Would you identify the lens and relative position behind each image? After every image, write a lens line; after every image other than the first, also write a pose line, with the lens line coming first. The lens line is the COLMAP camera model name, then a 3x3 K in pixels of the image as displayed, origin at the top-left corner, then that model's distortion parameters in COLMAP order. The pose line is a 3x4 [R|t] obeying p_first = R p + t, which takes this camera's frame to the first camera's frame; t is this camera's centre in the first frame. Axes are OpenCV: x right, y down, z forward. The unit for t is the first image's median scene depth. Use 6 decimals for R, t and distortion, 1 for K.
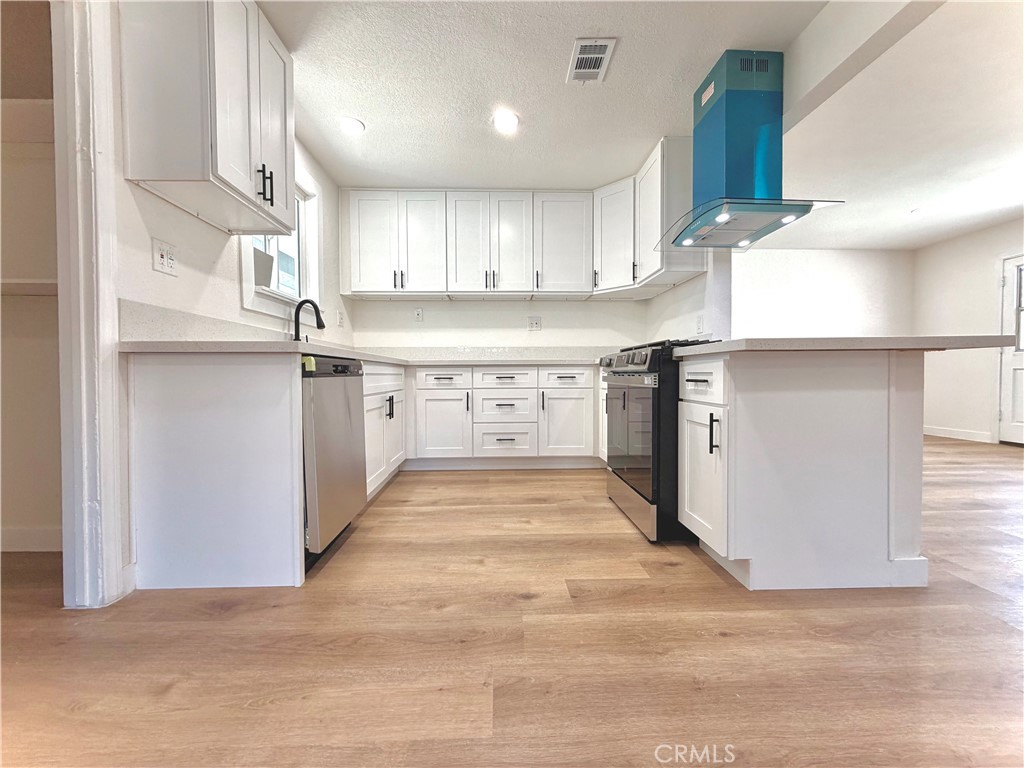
lens RADIAL K [[408.8, 0, 508.6], [0, 408.8, 383.2], [0, 0, 1]] dist [0.000240, -0.000047]
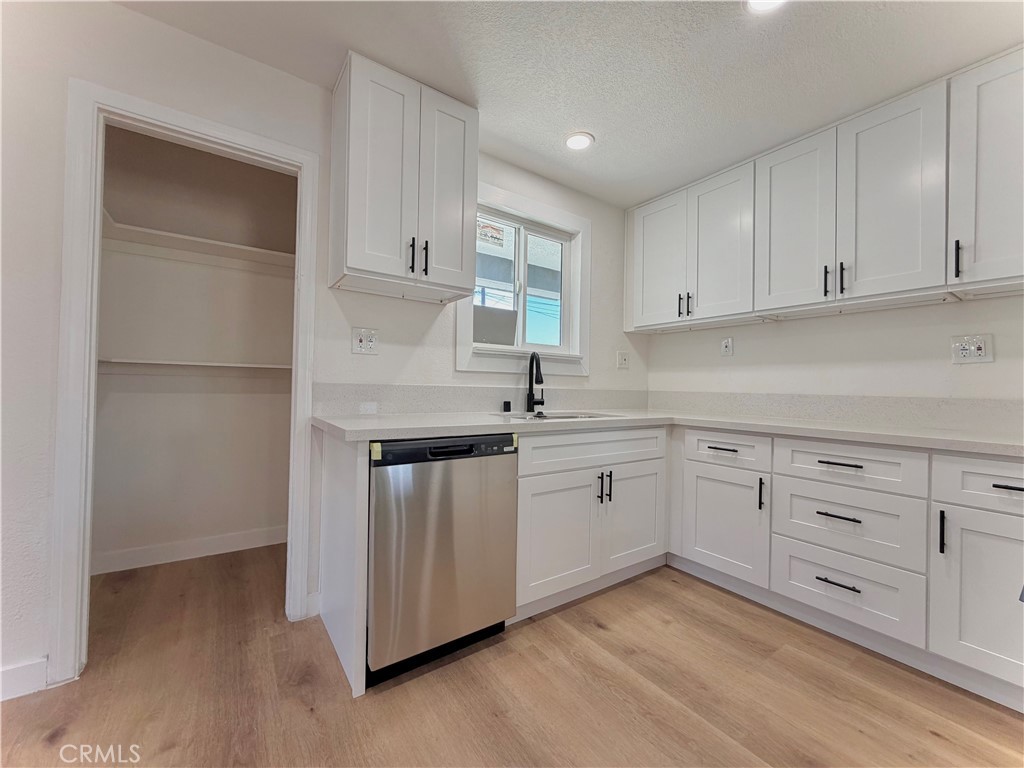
lens RADIAL K [[408.8, 0, 508.6], [0, 408.8, 383.2], [0, 0, 1]] dist [0.000240, -0.000047]
pose [[0.543720, 0.009178, -0.839217, 0.199189], [-0.040897, 0.999042, -0.015571, -0.092005], [0.838270, 0.042788, 0.543574, 0.355346]]
